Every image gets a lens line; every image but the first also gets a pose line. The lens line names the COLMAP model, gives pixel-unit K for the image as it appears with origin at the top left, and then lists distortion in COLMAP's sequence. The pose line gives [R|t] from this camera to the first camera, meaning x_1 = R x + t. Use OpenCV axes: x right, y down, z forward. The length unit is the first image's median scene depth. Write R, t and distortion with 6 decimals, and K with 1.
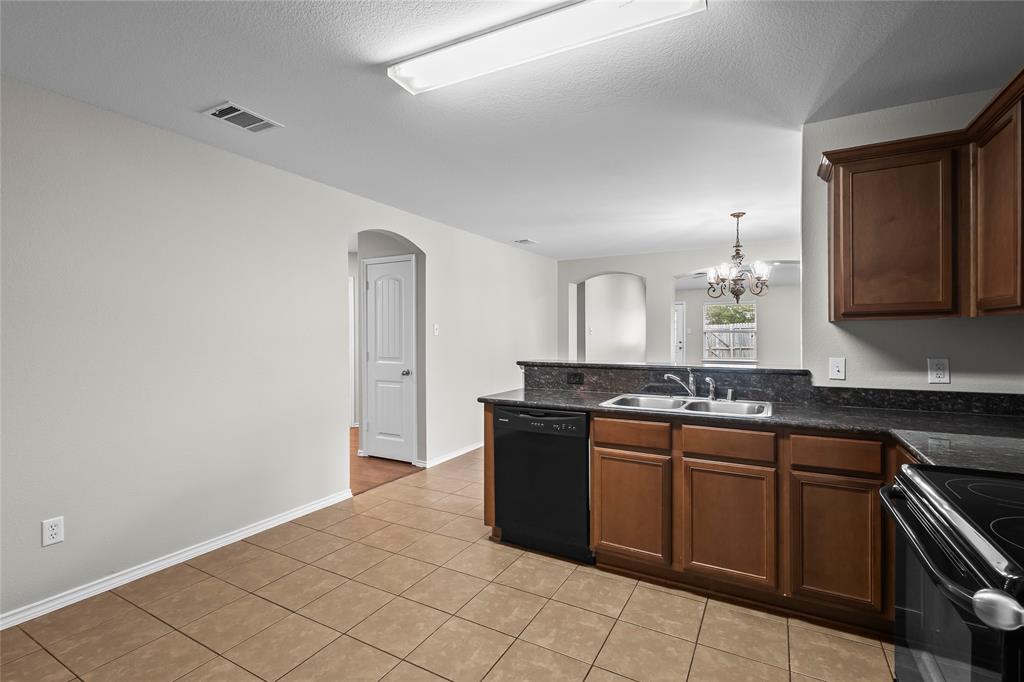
lens RADIAL K [[470.1, 0, 512.3], [0, 470.1, 335.9], [0, 0, 1]] dist [0.002378, 0.000072]
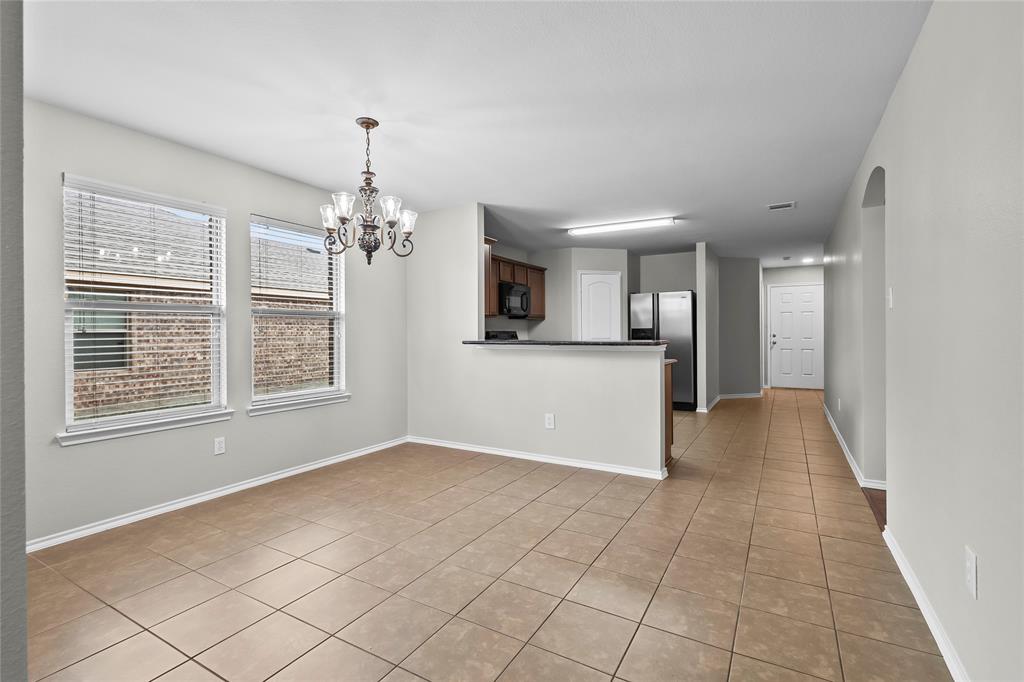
lens RADIAL K [[470.1, 0, 512.3], [0, 470.1, 335.9], [0, 0, 1]] dist [0.002378, 0.000072]
pose [[-0.999856, 0.009121, 0.014303, 0.503956], [0.009272, 0.999902, 0.010505, 0.038244], [-0.014206, 0.010636, -0.999843, 2.928299]]
